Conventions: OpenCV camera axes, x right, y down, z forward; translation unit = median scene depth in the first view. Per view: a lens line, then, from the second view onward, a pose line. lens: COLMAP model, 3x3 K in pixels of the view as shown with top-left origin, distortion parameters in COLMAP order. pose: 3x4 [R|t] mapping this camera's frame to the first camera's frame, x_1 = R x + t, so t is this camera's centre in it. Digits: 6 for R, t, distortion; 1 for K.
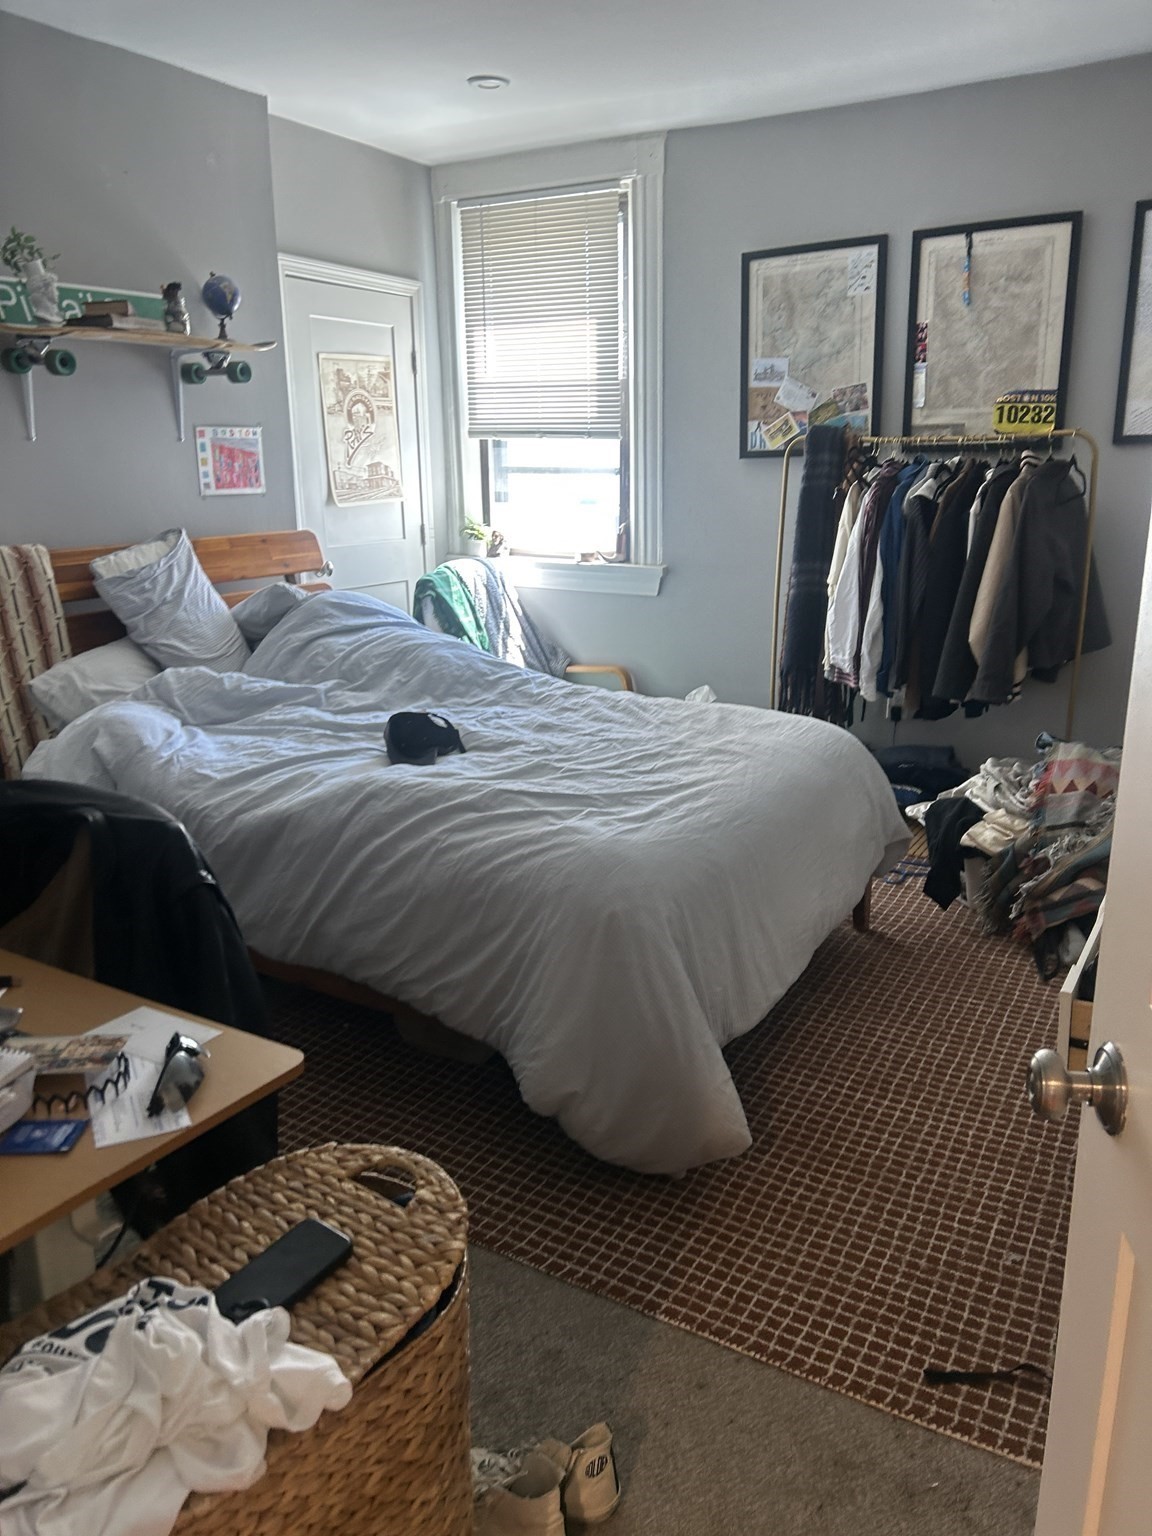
lens RADIAL K [[1164.2, 0, 573.9], [0, 1164.2, 769.5], [0, 0, 1]] dist [0.011197, 0.001424]
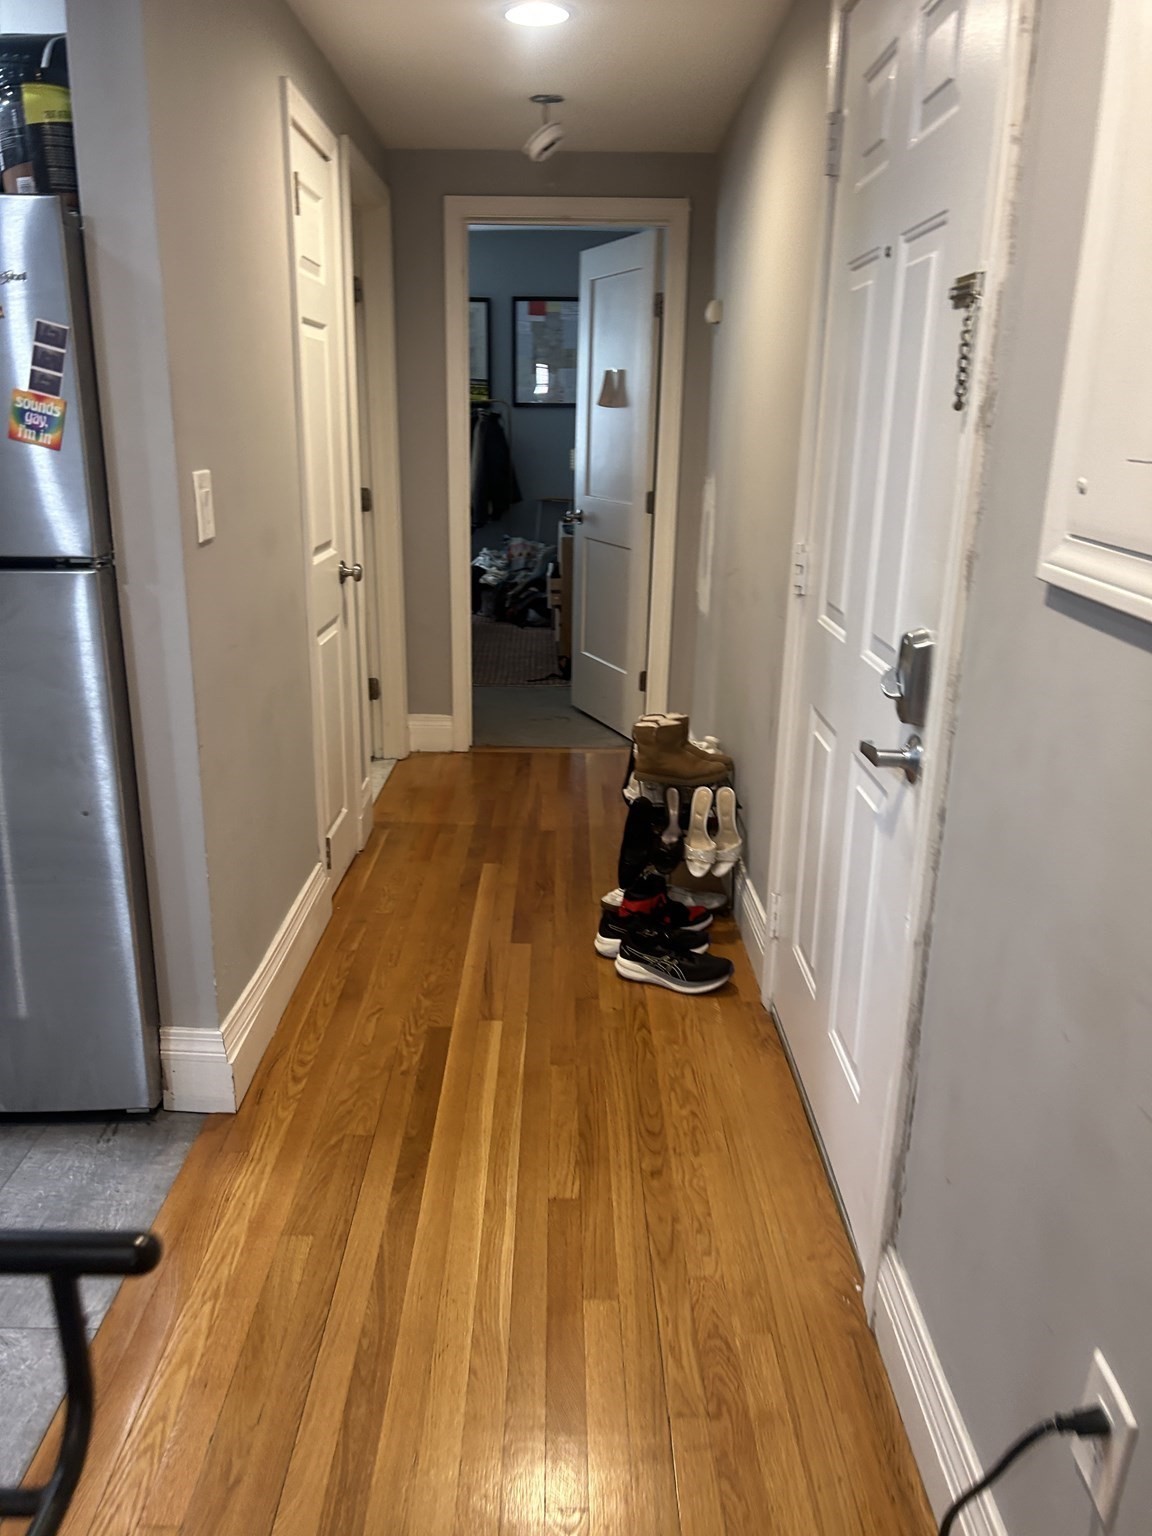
lens RADIAL K [[1164.2, 0, 577.0], [0, 1164.2, 768.4], [0, 0, 1]] dist [0.011197, 0.001424]
pose [[0.862492, -0.127287, 0.489801, -0.665991], [0.109960, 0.991865, 0.064132, 0.298937], [-0.493979, -0.001455, 0.869472, -1.074360]]
